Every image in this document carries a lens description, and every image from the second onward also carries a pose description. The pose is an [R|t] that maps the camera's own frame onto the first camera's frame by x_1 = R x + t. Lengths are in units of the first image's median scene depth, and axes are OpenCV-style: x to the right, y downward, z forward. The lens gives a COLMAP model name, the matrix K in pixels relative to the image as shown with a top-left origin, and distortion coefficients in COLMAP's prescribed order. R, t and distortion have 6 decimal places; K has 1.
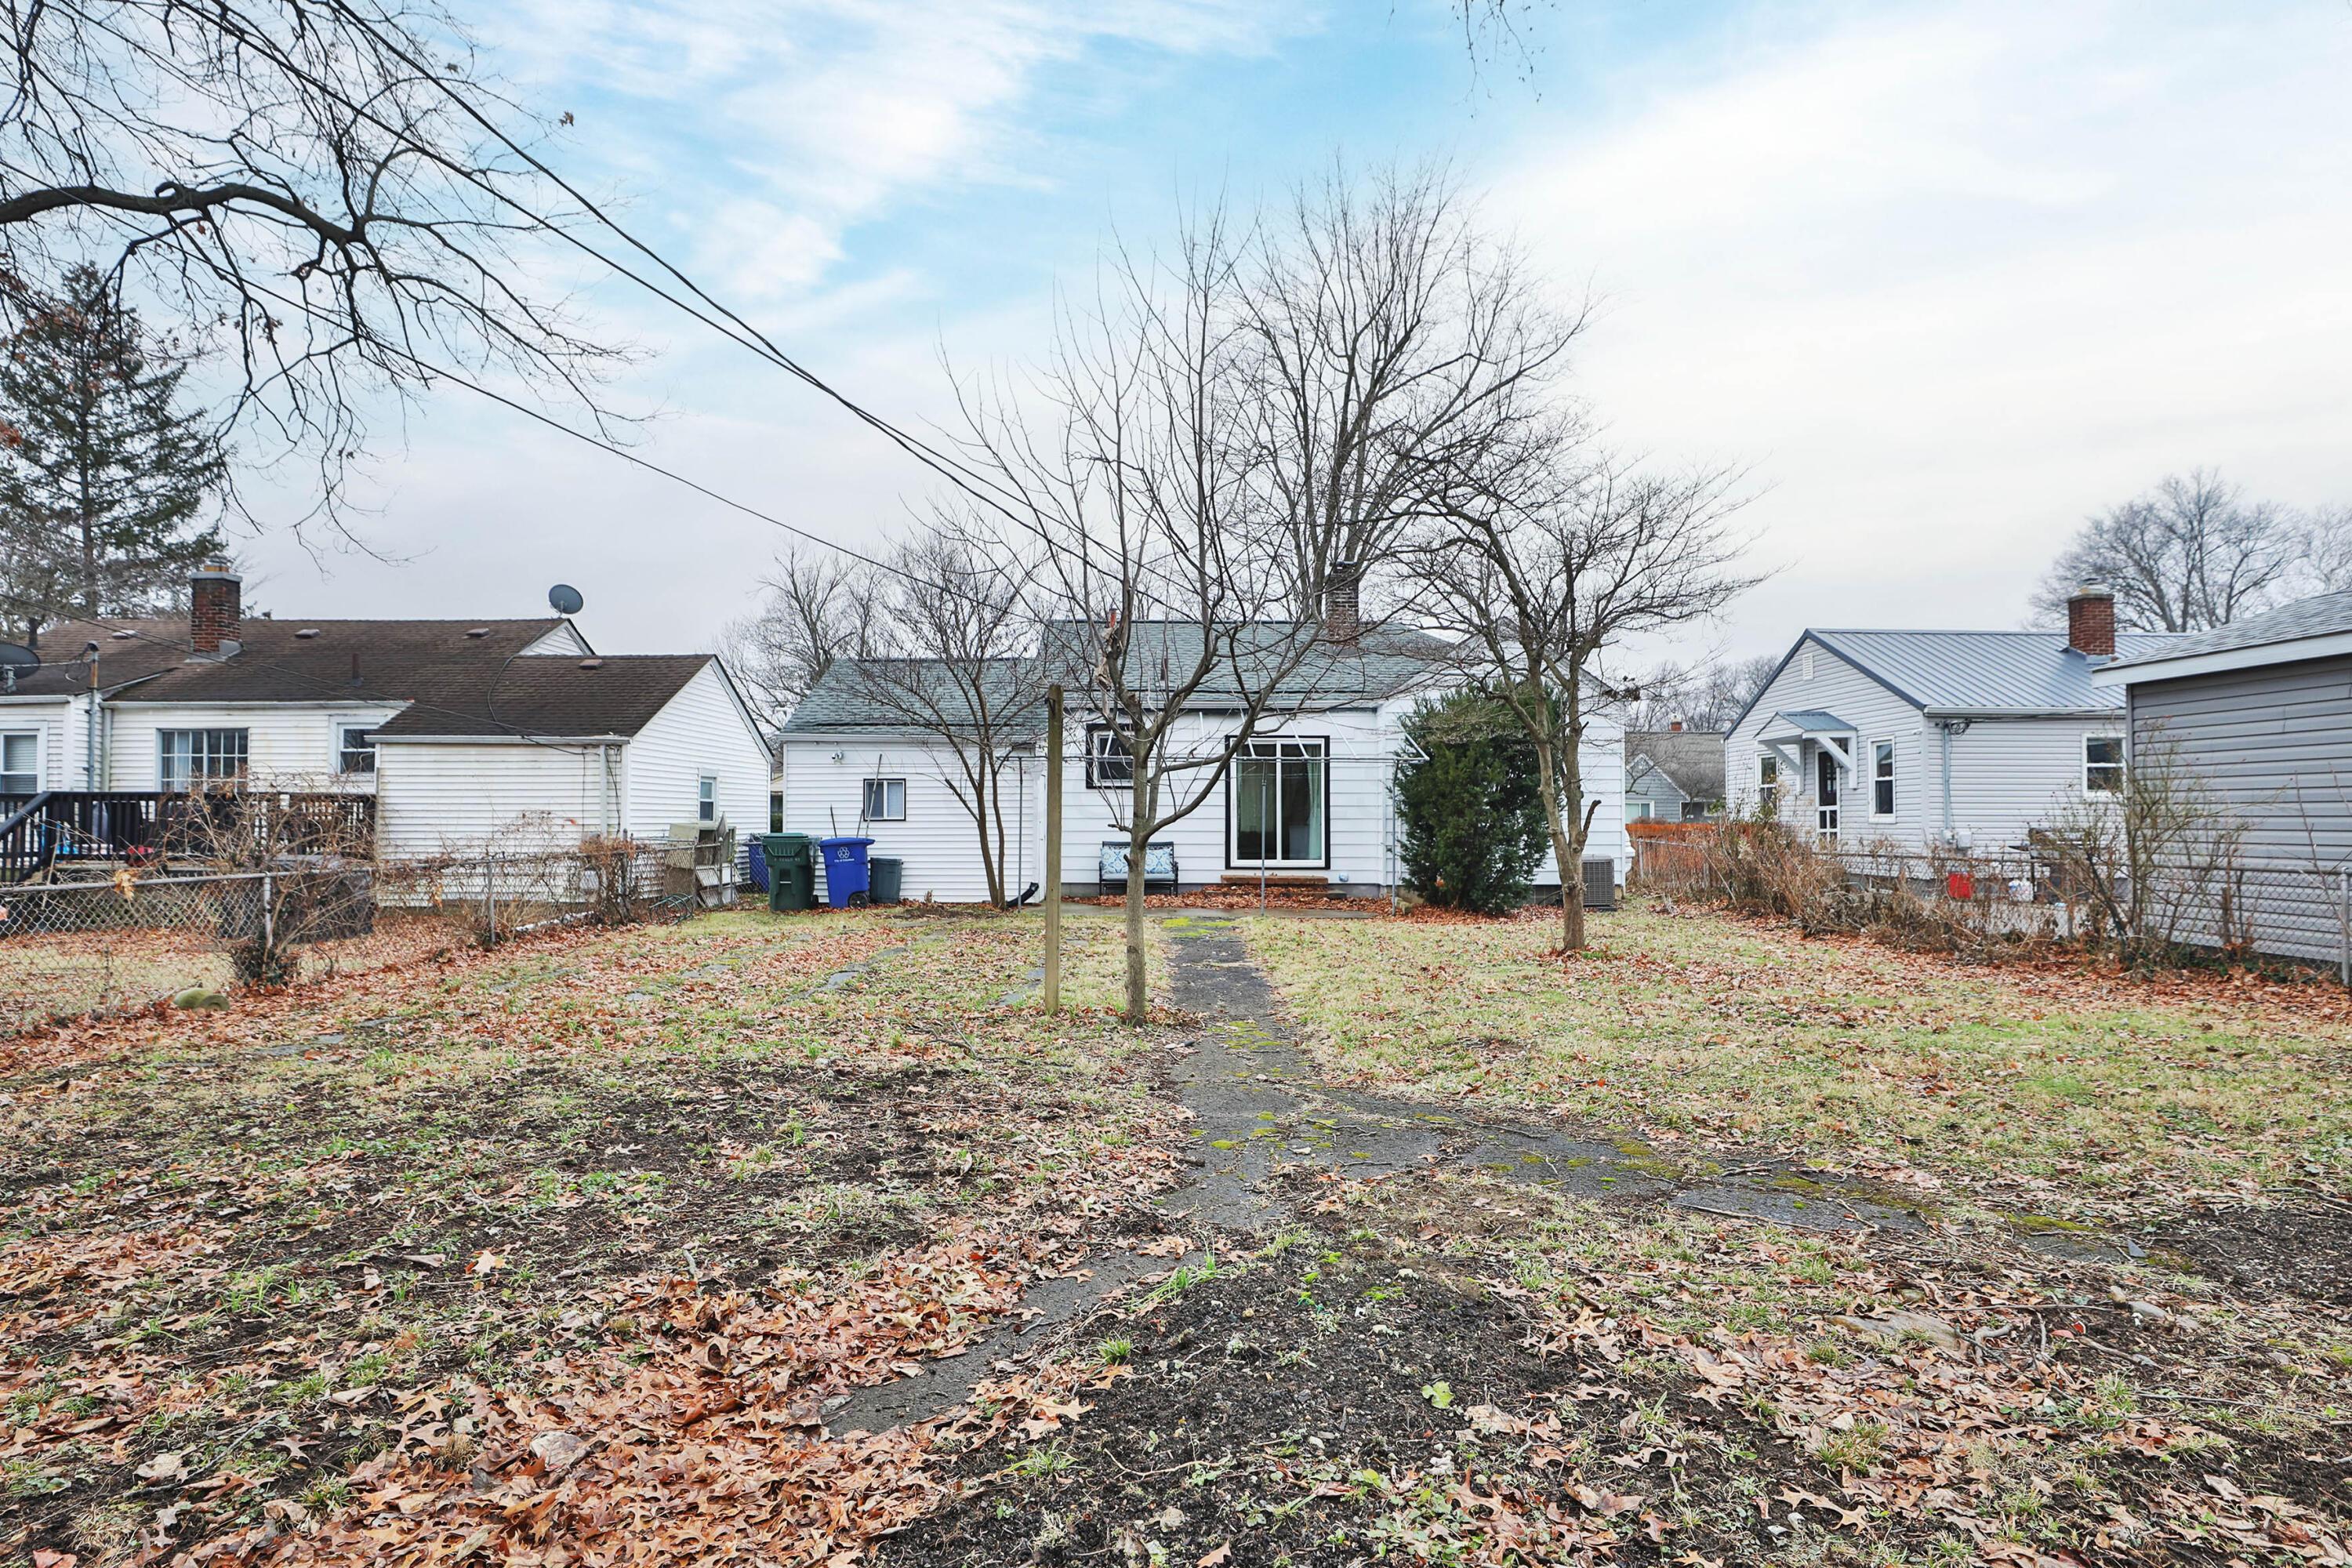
lens RADIAL K [[1271.8, 0, 1177.0], [0, 1271.8, 788.2], [0, 0, 1]] dist [-0.007512, 0.001380]
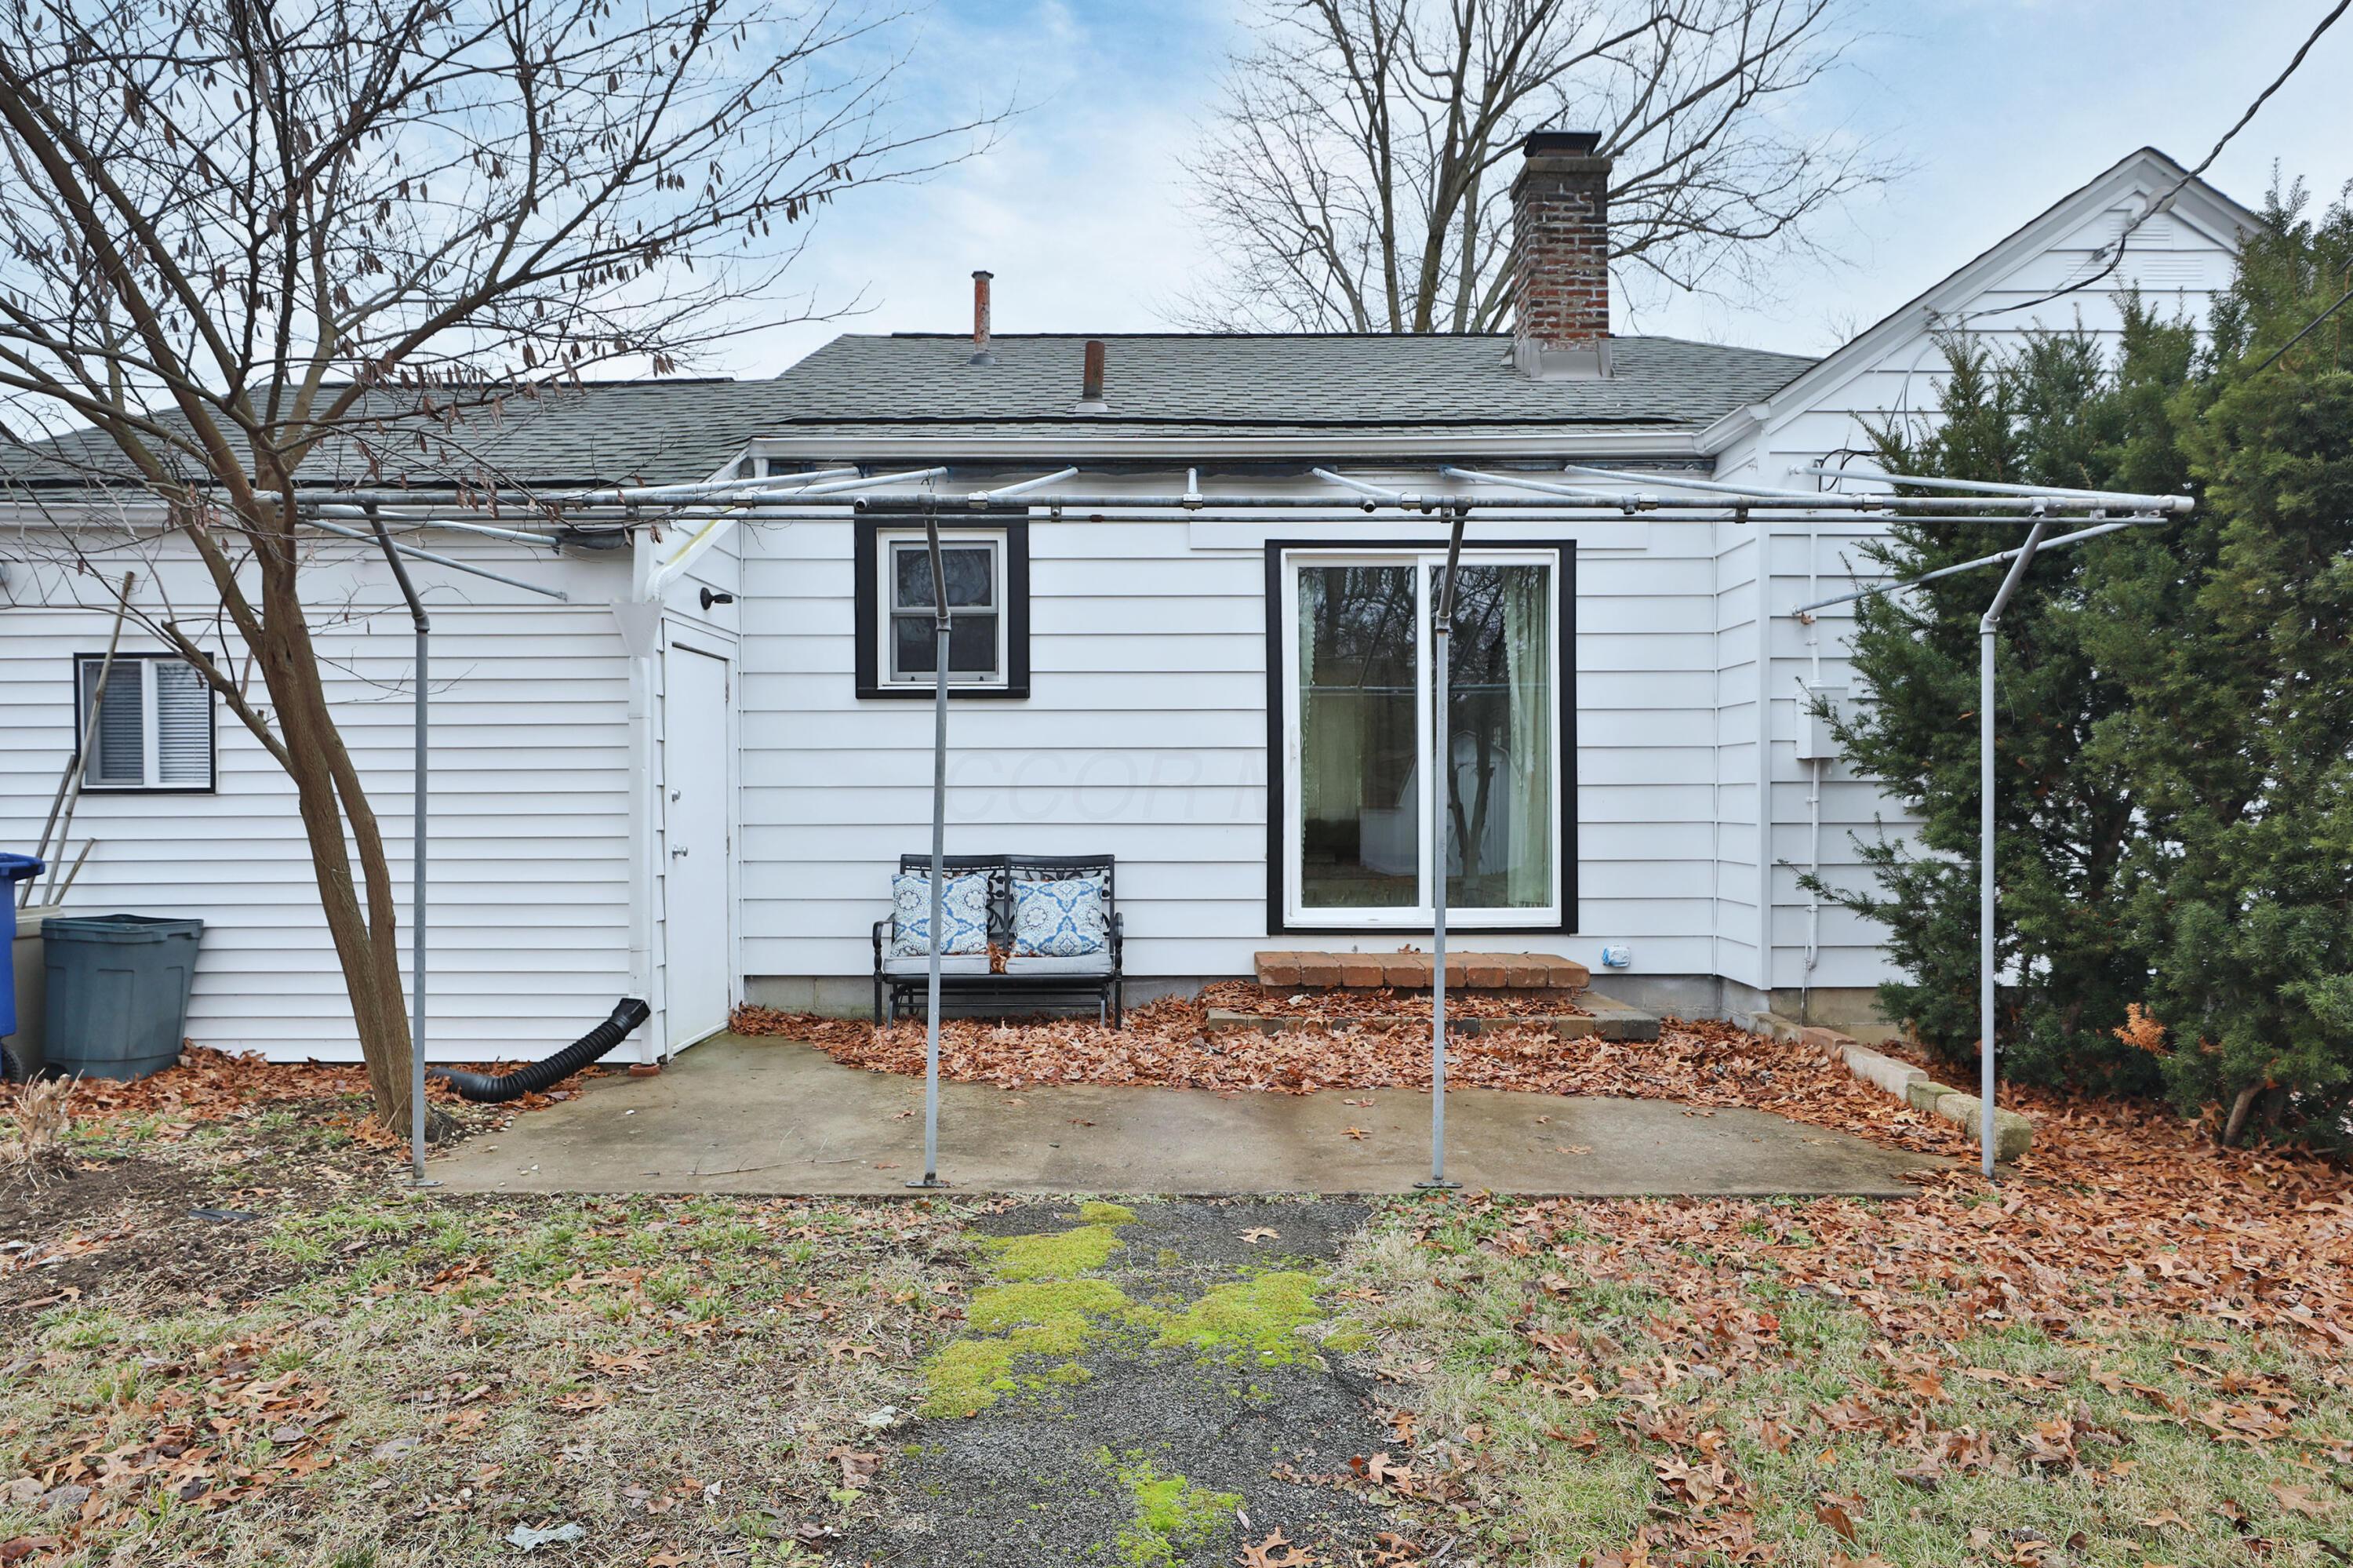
lens RADIAL K [[1272.3, 0, 1177.7], [0, 1272.3, 789.9], [0, 0, 1]] dist [-0.007512, 0.001380]
pose [[0.999800, -0.003376, -0.019721, 0.020771], [0.003670, 0.999883, 0.014877, 0.020113], [0.019669, -0.014946, 0.999695, 0.662258]]
